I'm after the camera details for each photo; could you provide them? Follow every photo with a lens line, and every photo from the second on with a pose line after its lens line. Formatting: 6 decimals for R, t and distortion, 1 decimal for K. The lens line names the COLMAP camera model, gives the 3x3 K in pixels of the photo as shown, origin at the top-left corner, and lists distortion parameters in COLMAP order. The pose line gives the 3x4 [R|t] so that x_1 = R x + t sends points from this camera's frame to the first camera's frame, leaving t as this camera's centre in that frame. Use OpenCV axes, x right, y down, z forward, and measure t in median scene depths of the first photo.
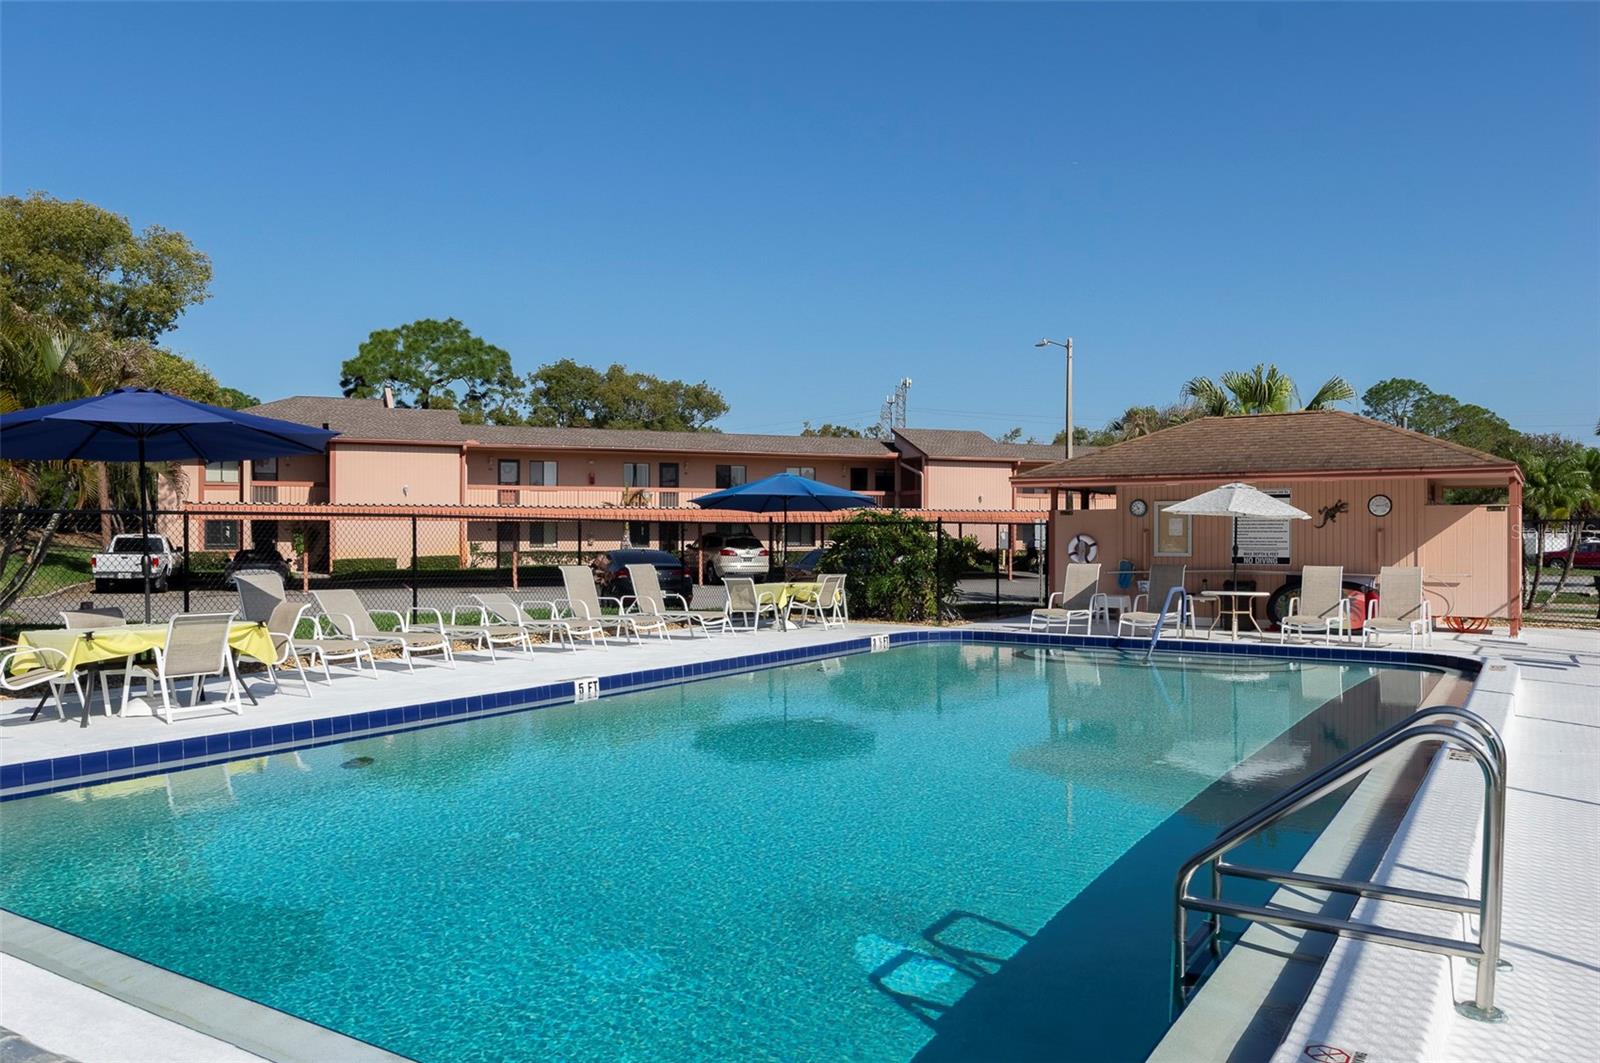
lens RADIAL K [[1154.2, 0, 800.0], [0, 1154.2, 531.5], [0, 0, 1]] dist [0.003169, 0.002845]
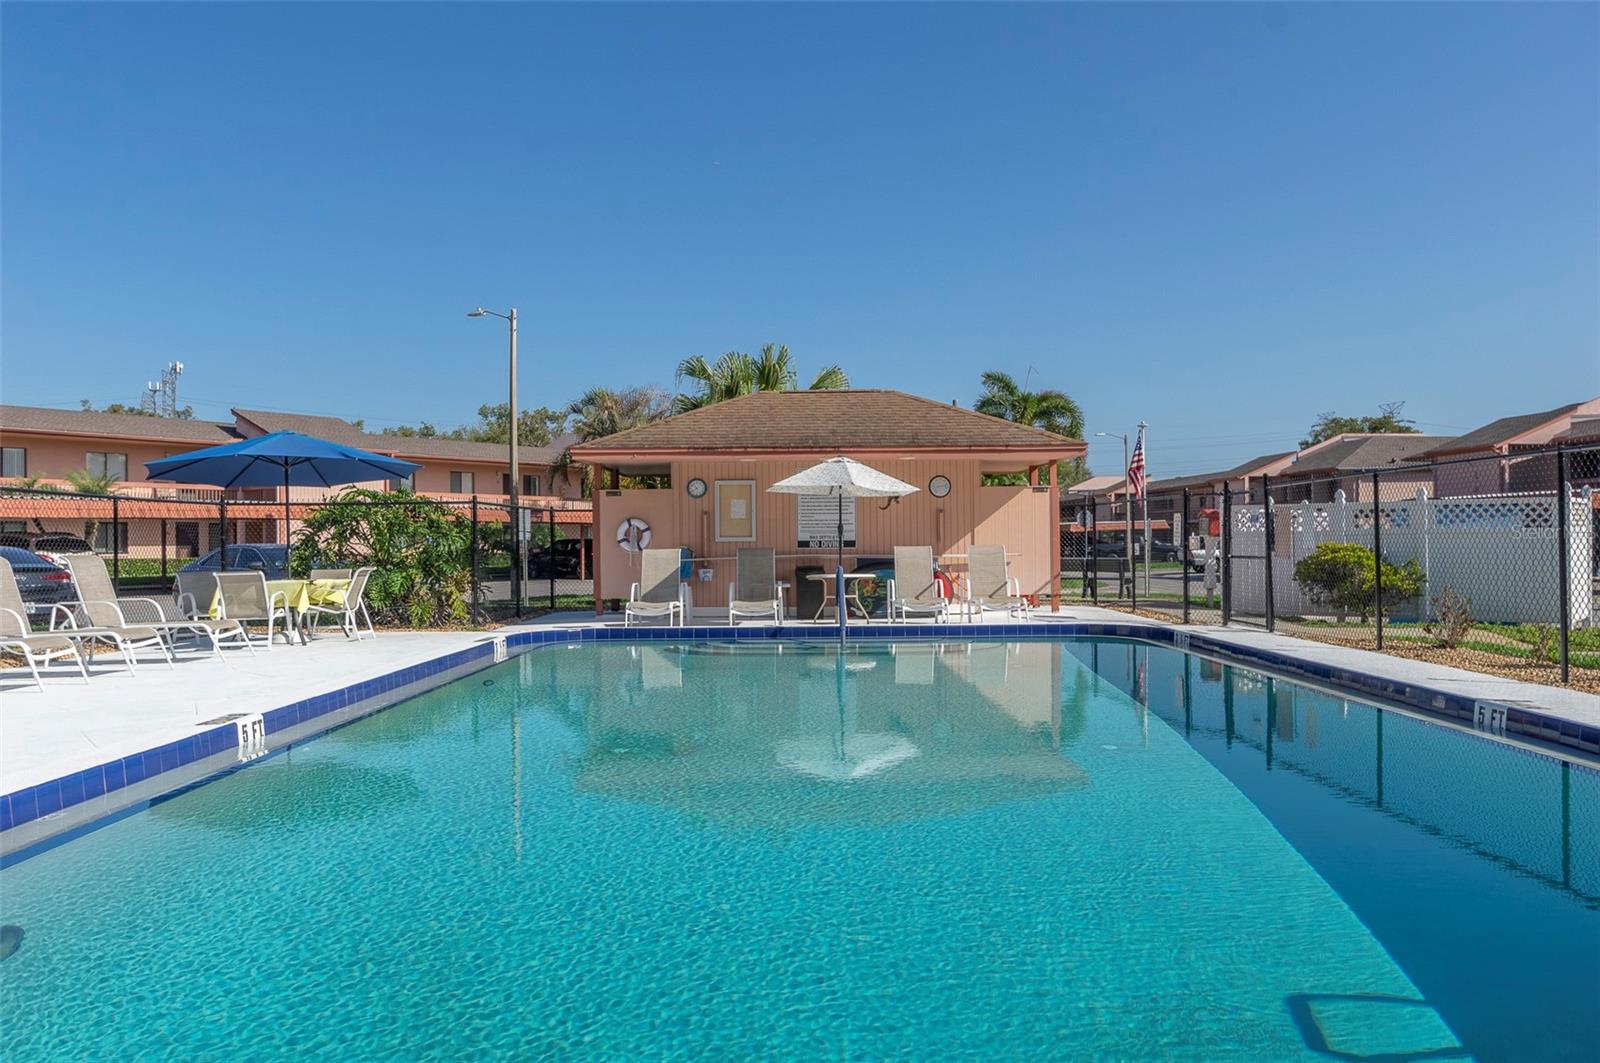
lens RADIAL K [[1213.6, 0, 800.0], [0, 1213.6, 531.5], [0, 0, 1]] dist [0.000466, 0.001152]
pose [[0.842607, -0.001916, 0.538526, -0.156159], [0.006472, 0.999957, -0.006568, 0.021413], [-0.538491, 0.009020, 0.842583, 0.178660]]
